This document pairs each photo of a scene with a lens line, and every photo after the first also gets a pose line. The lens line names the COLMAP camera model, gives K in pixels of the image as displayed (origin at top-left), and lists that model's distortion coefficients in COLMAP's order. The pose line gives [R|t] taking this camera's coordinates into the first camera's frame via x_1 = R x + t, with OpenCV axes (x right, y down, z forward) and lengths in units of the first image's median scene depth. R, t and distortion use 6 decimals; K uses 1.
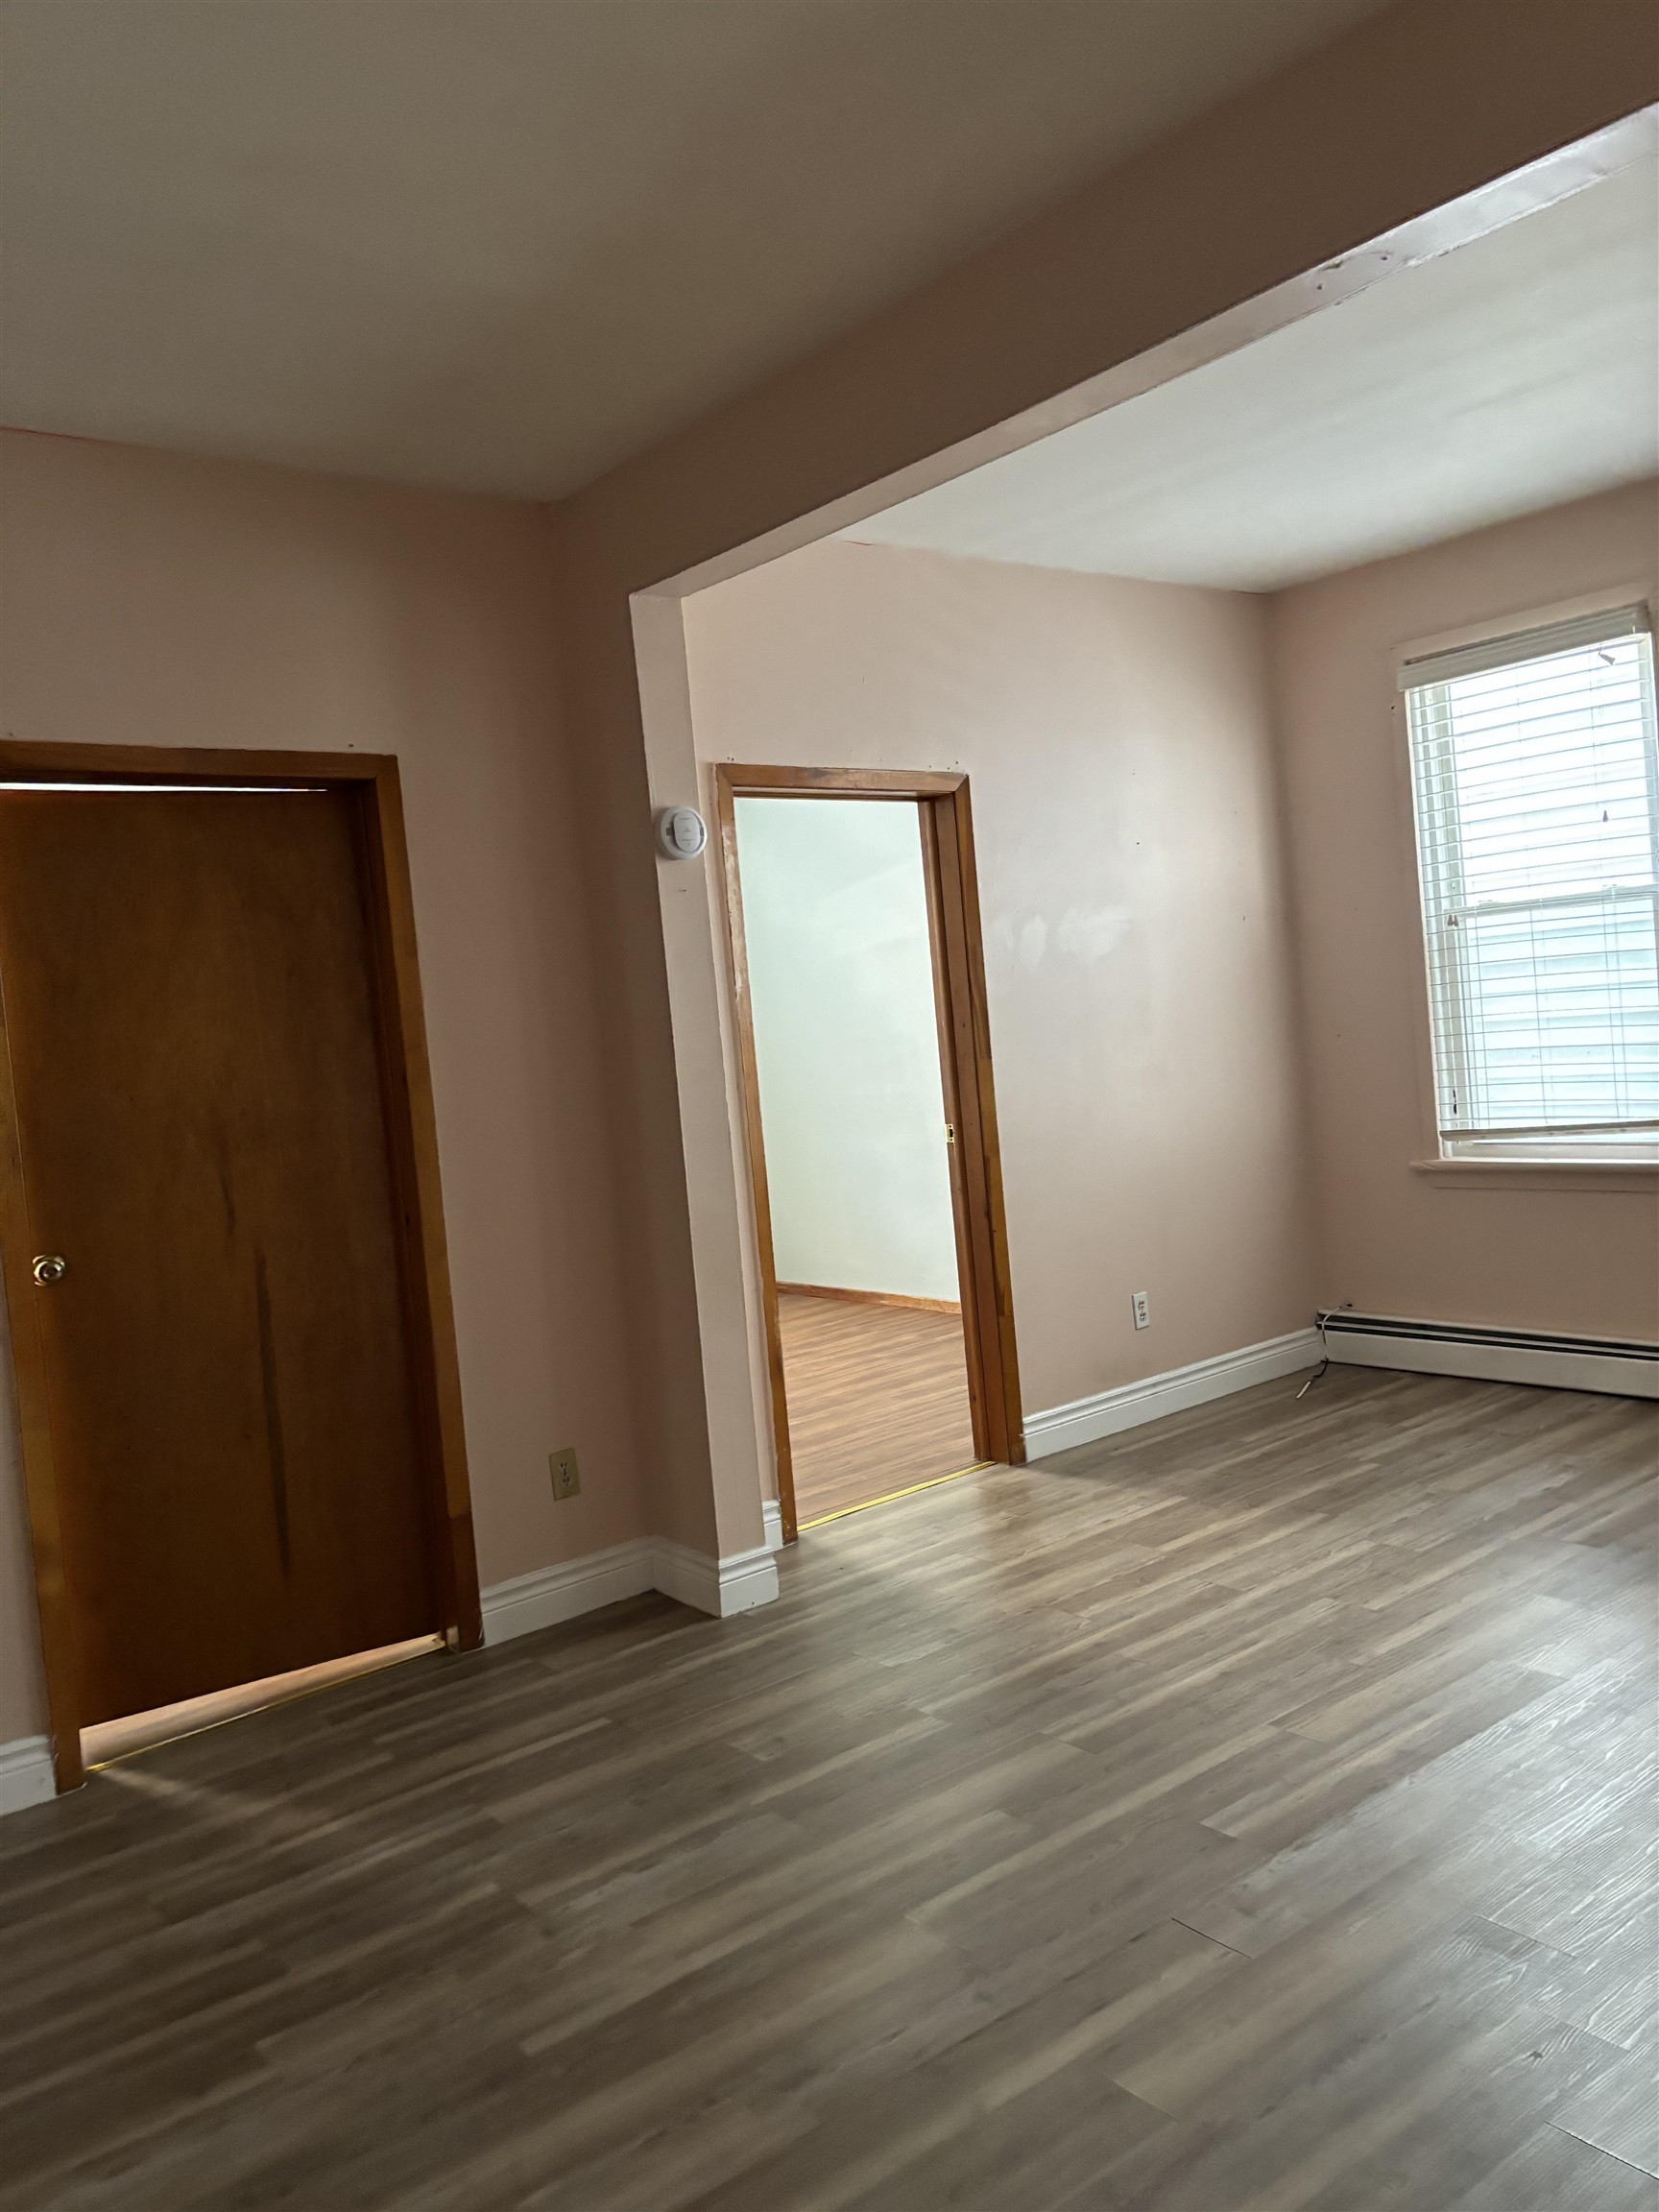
lens RADIAL K [[1651.9, 0, 830.5], [0, 1651.9, 1095.2], [0, 0, 1]] dist [0.045954, -0.050728]
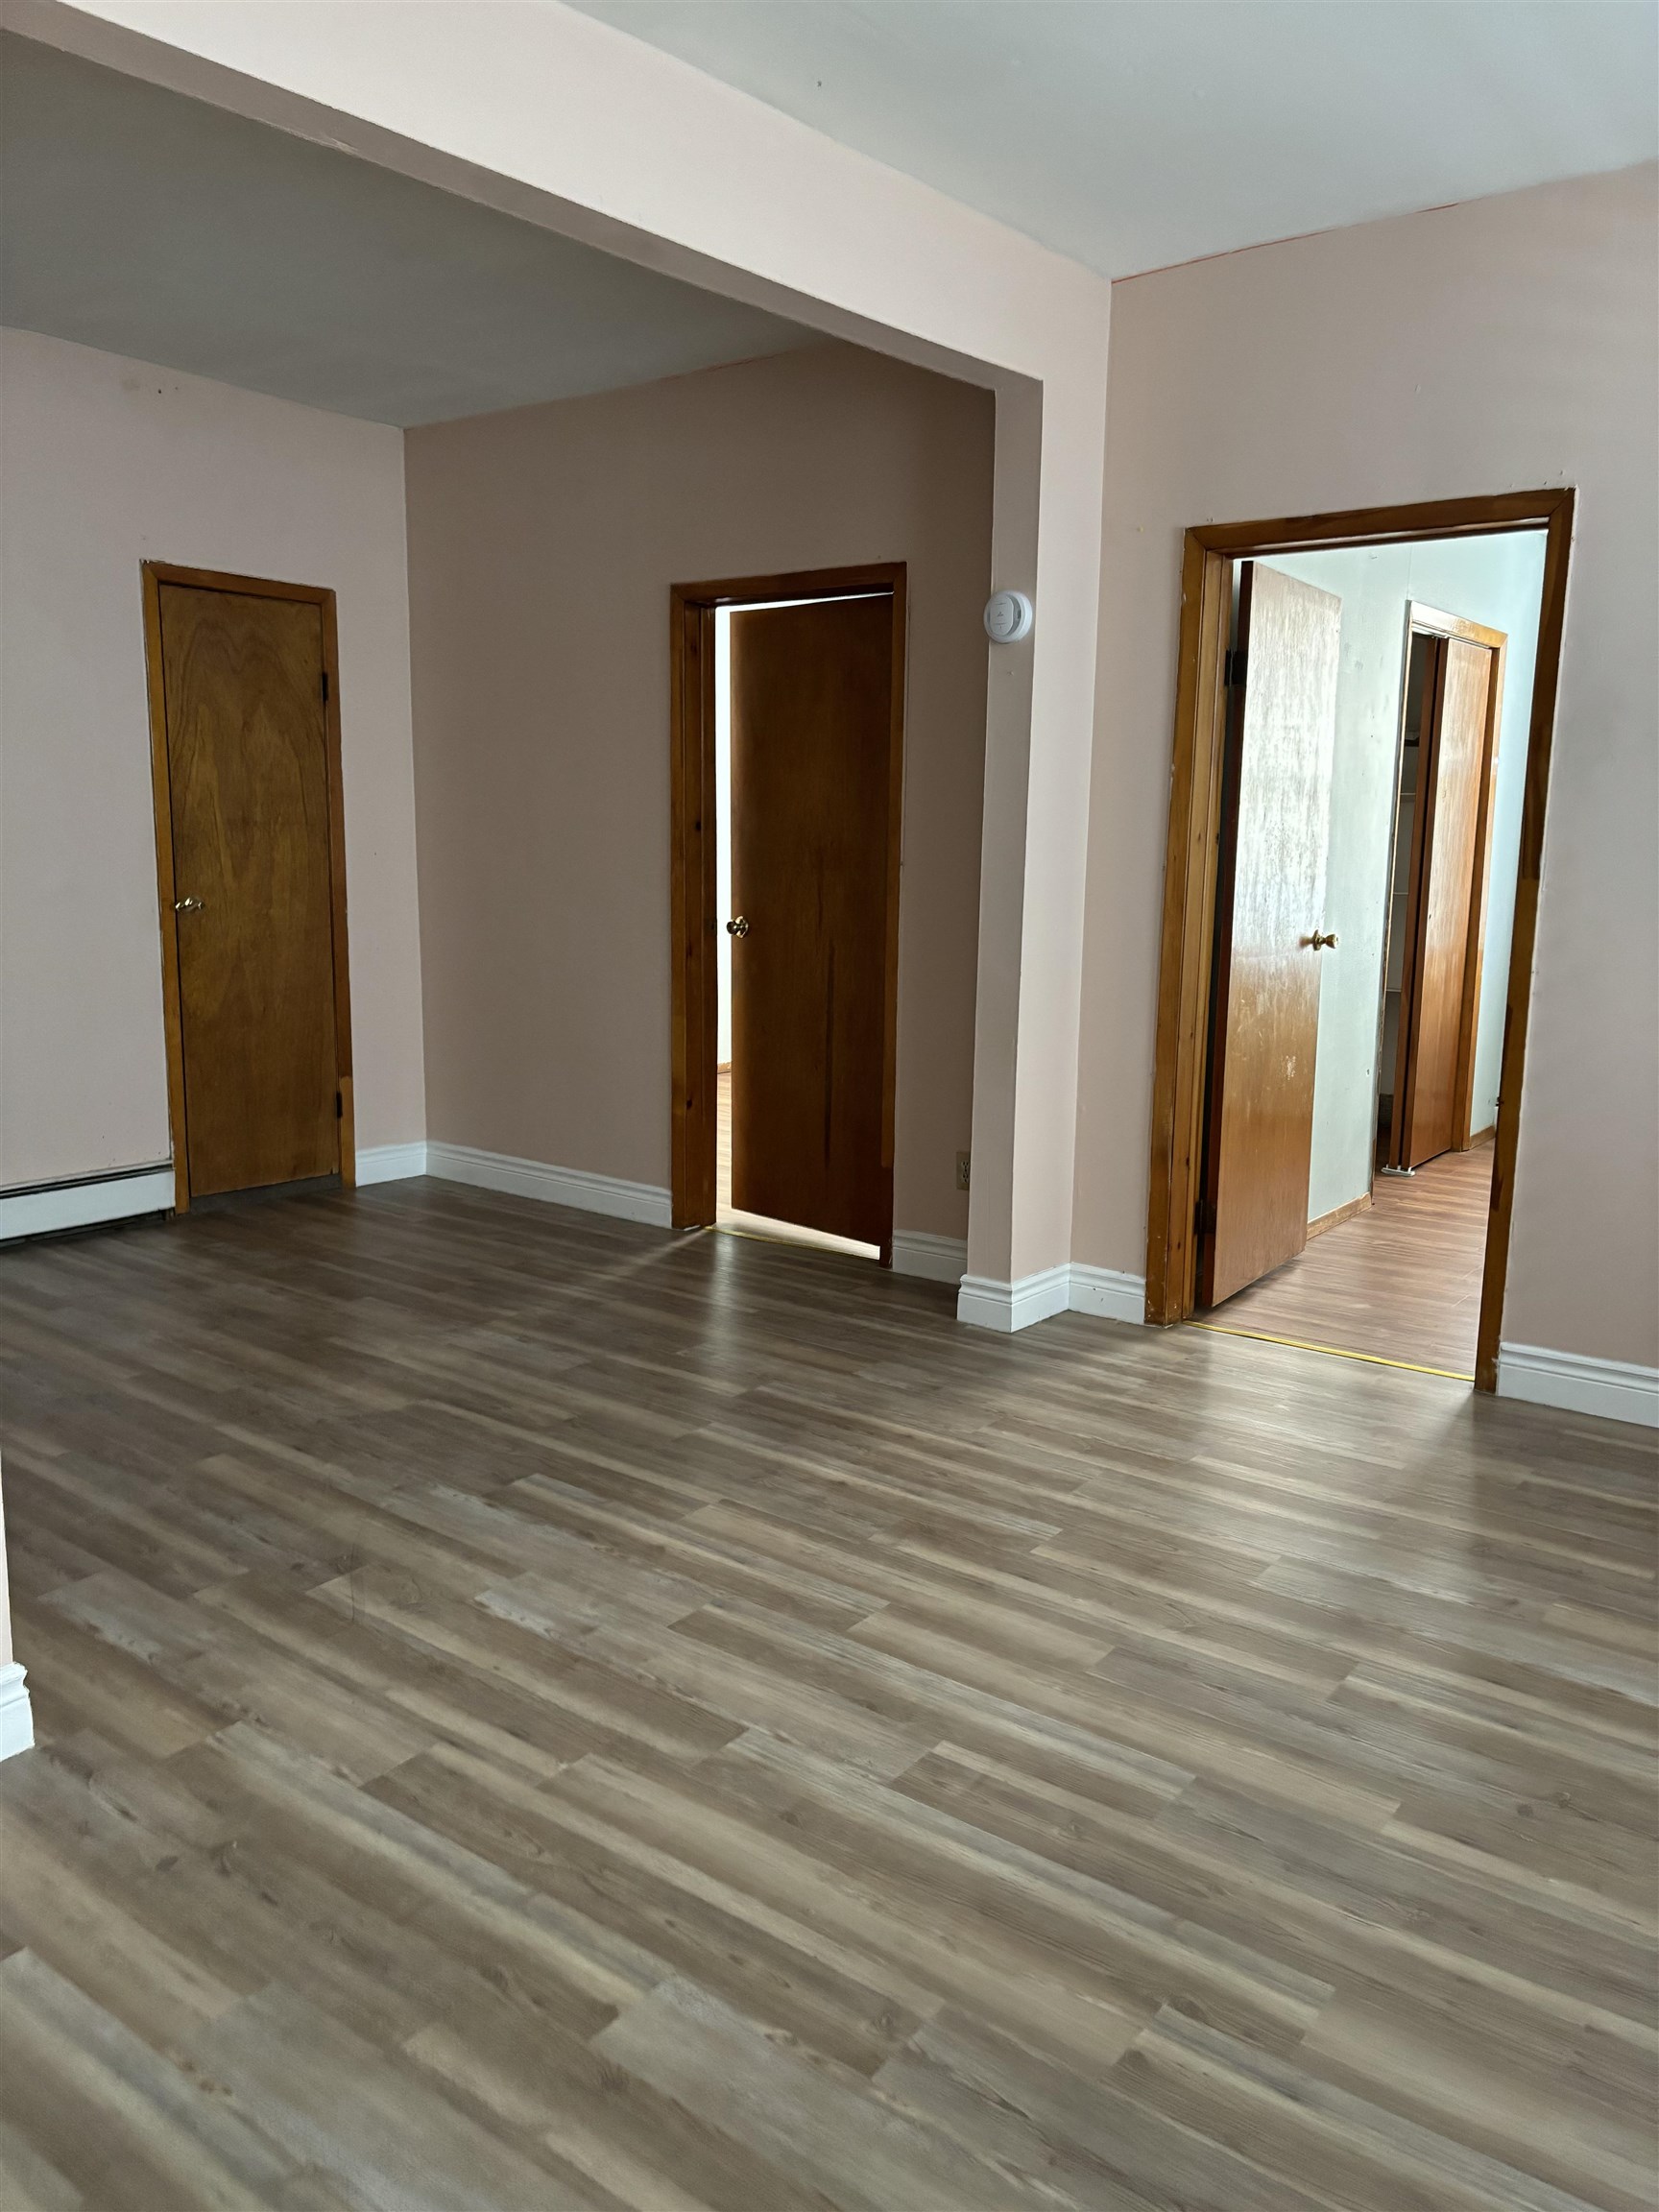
lens RADIAL K [[1651.9, 0, 877.6], [0, 1651.9, 1124.2], [0, 0, 1]] dist [0.045954, -0.050728]
pose [[0.257437, 0.264983, -0.929253, 1.079261], [-0.076063, 0.964238, 0.253887, -0.121865], [0.963297, 0.005321, 0.268386, 0.708761]]
